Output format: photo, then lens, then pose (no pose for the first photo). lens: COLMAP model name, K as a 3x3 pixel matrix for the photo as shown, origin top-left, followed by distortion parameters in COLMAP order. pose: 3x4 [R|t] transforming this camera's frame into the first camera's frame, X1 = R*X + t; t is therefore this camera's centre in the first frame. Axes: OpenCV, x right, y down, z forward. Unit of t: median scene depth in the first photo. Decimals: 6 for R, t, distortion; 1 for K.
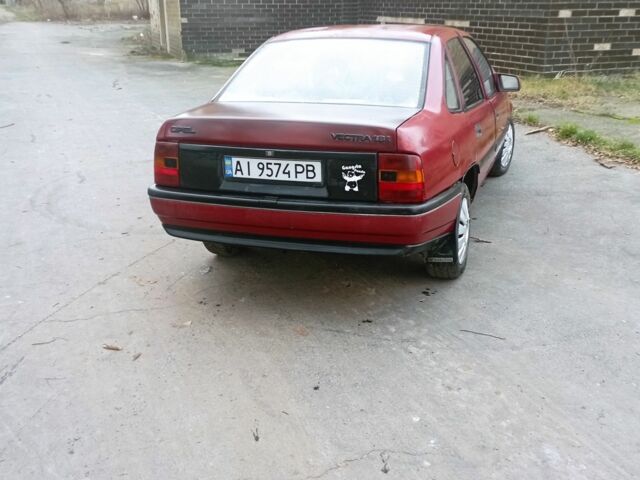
lens RADIAL K [[709.8, 0, 319.8], [0, 709.8, 238.8], [0, 0, 1]] dist [0.057143, 0.000000]
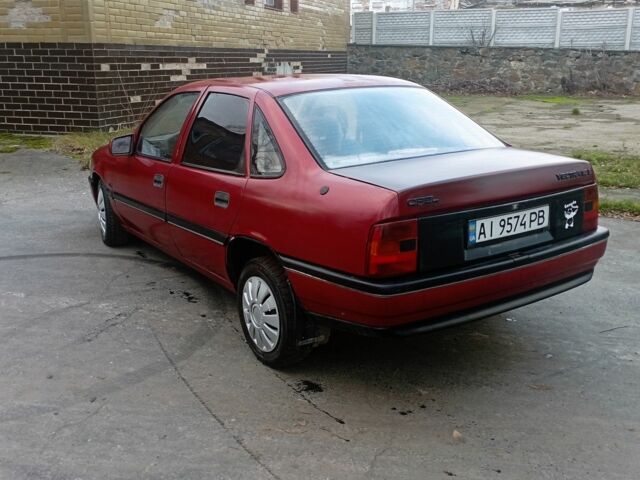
lens RADIAL K [[709.8, 0, 320.2], [0, 709.8, 239.7], [0, 0, 1]] dist [0.057143, 0.000000]
pose [[0.580180, -0.200309, 0.789473, -0.921535], [0.256910, 0.964812, 0.055995, -0.189744], [-0.772909, 0.170336, 0.611226, 0.625520]]
